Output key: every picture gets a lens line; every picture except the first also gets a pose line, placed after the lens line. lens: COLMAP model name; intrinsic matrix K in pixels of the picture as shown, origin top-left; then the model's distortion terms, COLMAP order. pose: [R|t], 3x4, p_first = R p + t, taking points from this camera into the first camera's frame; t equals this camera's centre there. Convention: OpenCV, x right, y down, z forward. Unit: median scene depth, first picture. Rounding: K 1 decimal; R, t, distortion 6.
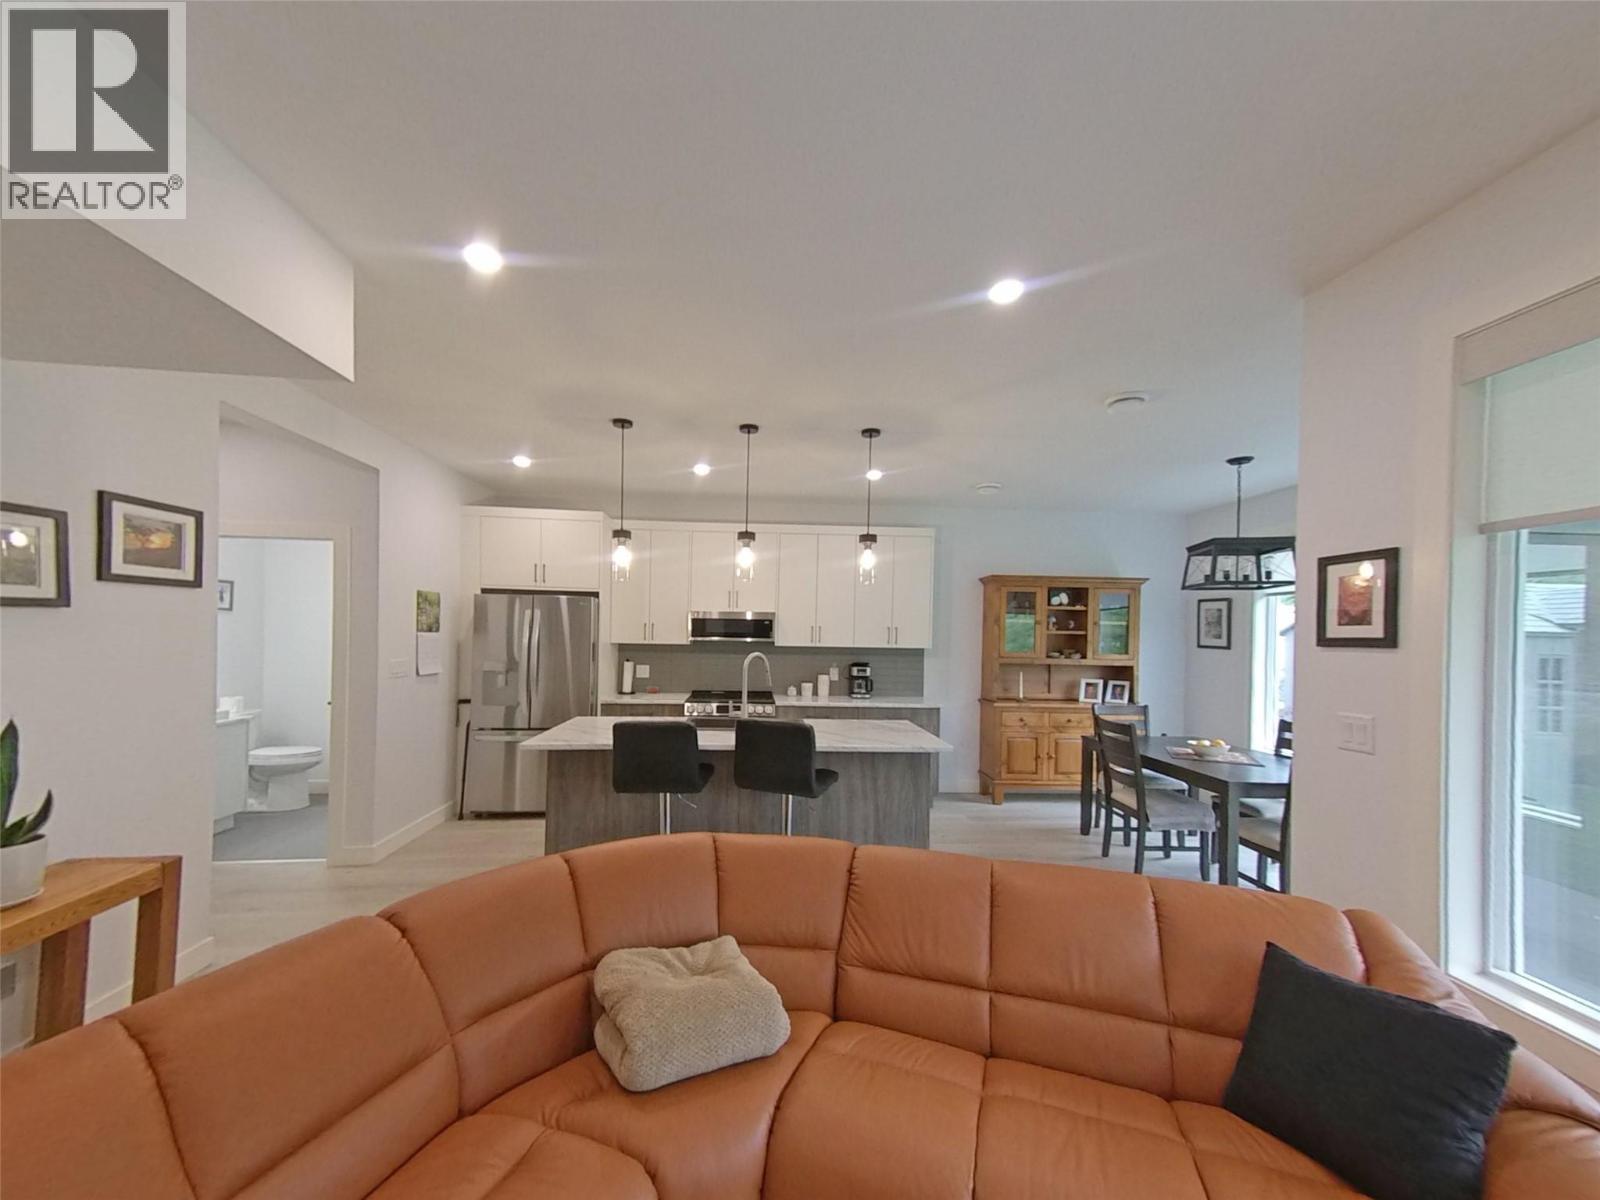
lens RADIAL K [[626.5, 0, 798.9], [0, 626.5, 634.2], [0, 0, 1]] dist [0.022638, 0.000258]
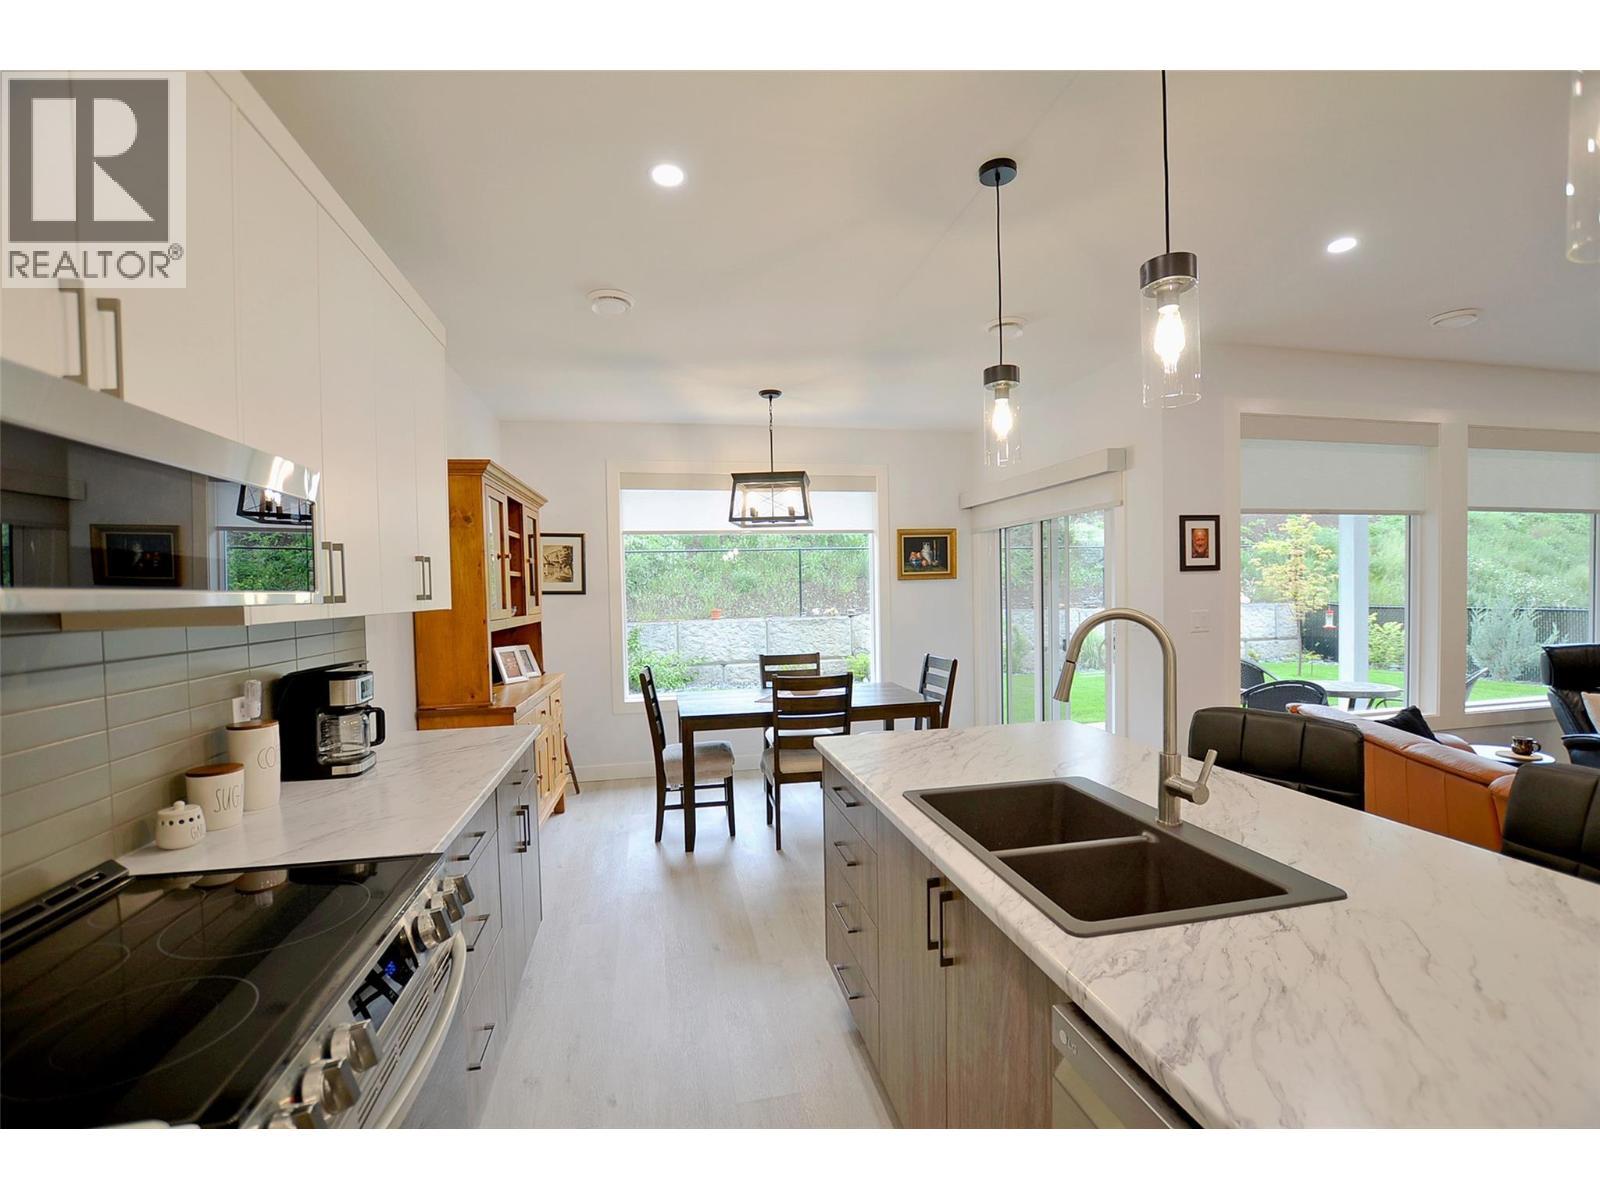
lens RADIAL K [[701.1, 0, 804.2], [0, 701.1, 612.2], [0, 0, 1]] dist [-0.027850, 0.001218]
pose [[-0.138190, -0.048652, 0.989210, -0.300547], [0.018796, 0.998484, 0.051734, 0.005076], [-0.990227, 0.025742, -0.137066, 0.851004]]
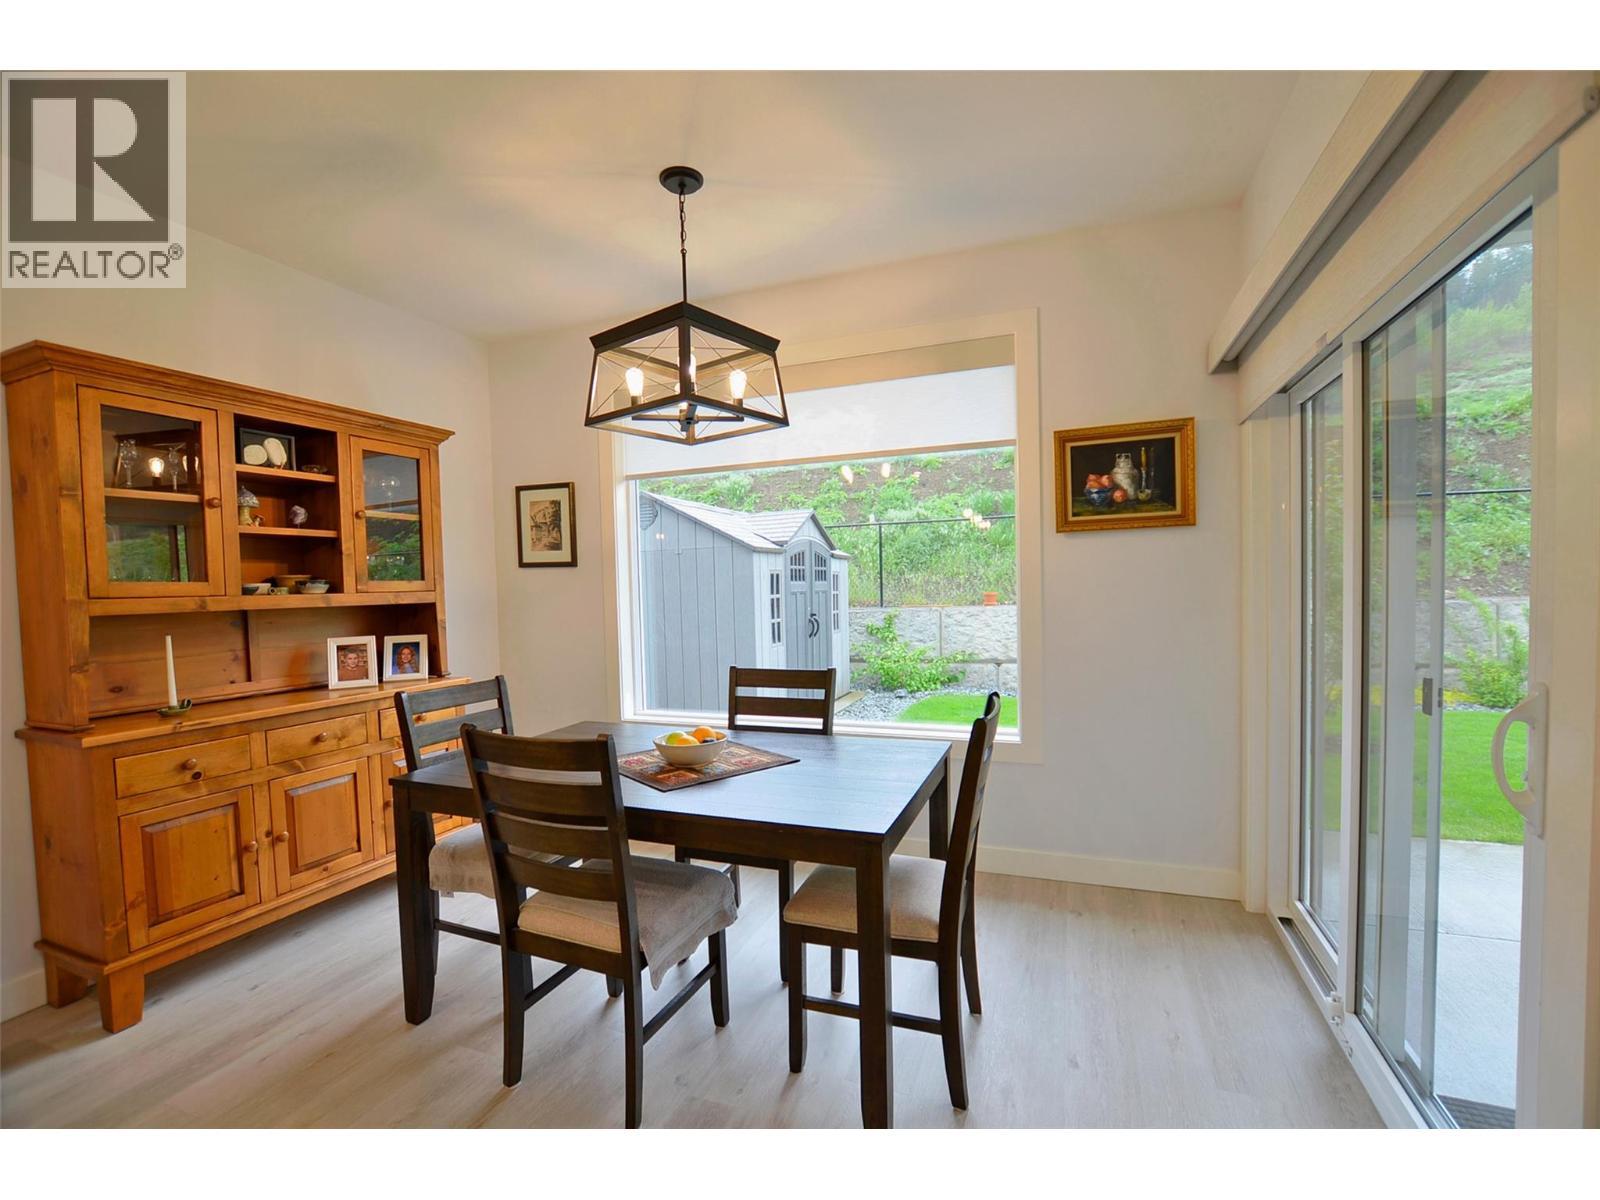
lens RADIAL K [[701.1, 0, 804.2], [0, 701.1, 612.2], [0, 0, 1]] dist [-0.027850, 0.001218]
pose [[0.419878, -0.066704, 0.905126, 0.155932], [0.033566, 0.997755, 0.057959, 0.037267], [-0.906960, 0.006045, 0.421174, 0.519012]]
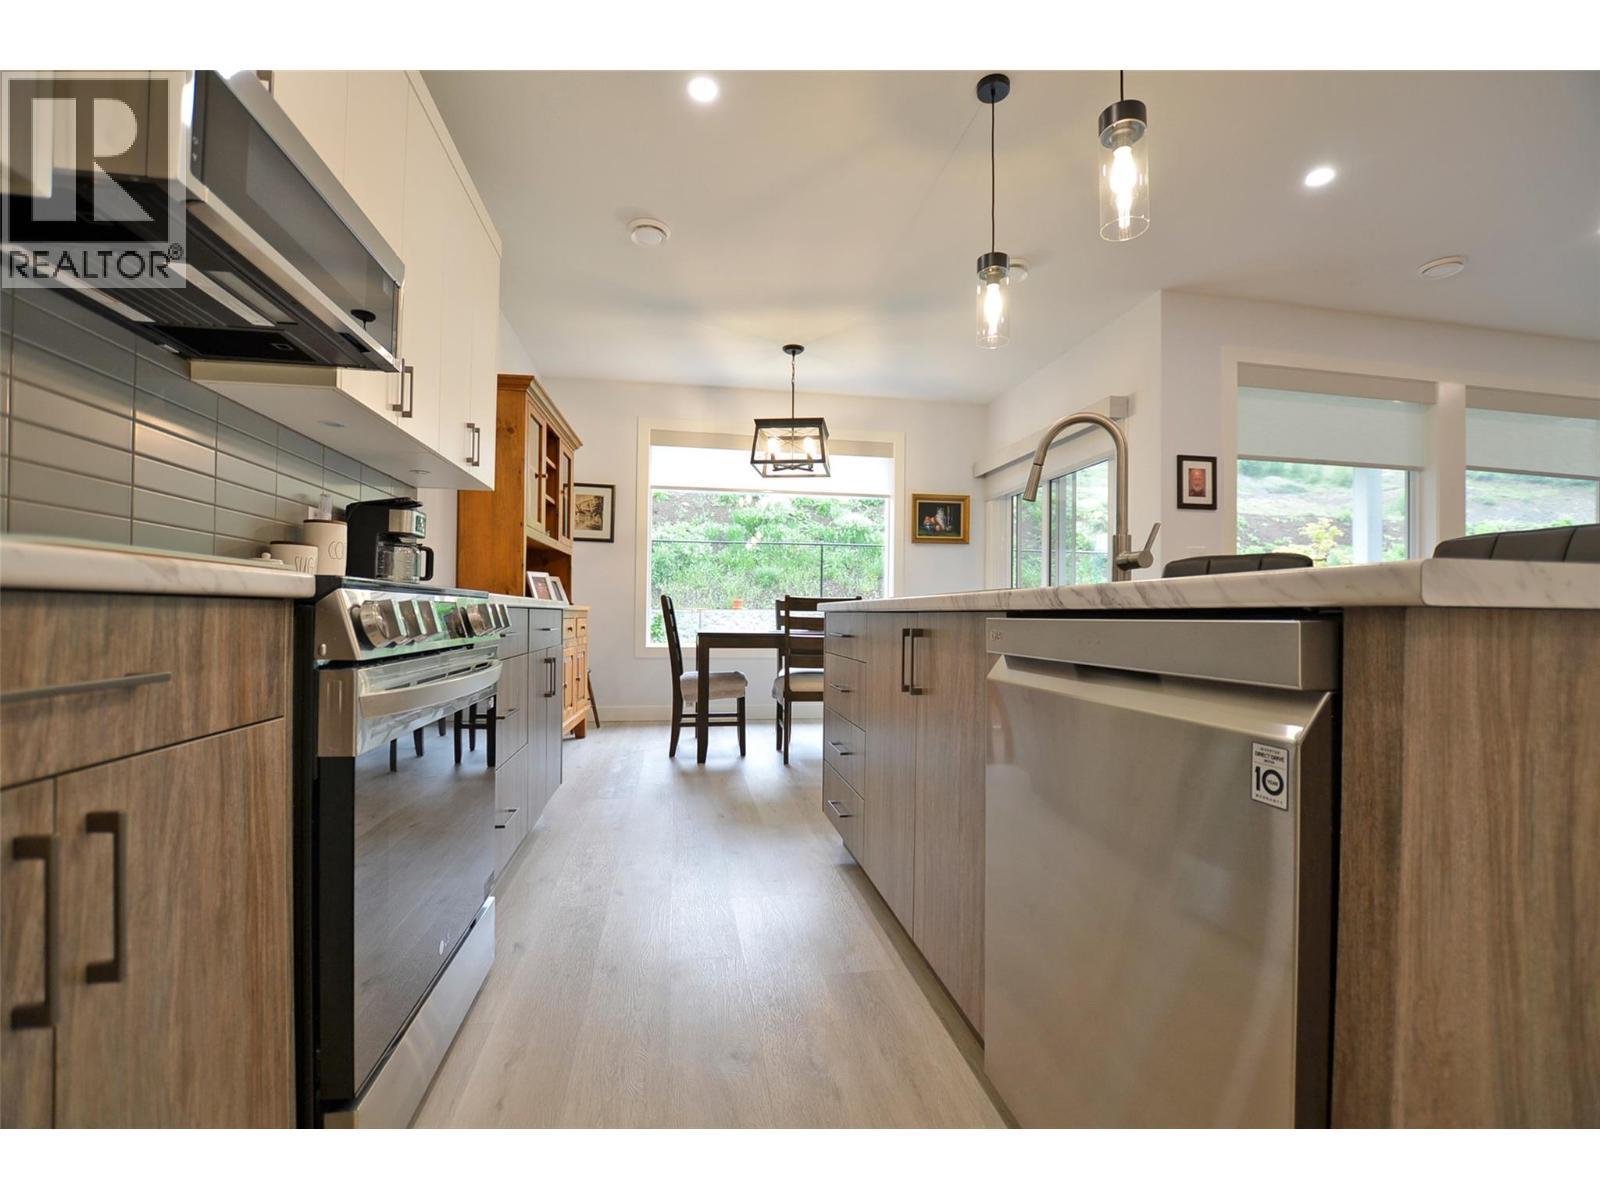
lens RADIAL K [[701.1, 0, 804.2], [0, 701.1, 612.2], [0, 0, 1]] dist [-0.027850, 0.001218]
pose [[-0.103206, -0.016356, 0.994526, -0.346546], [-0.011670, 0.999816, 0.015232, 0.106979], [-0.994592, -0.010034, -0.103378, 0.845008]]
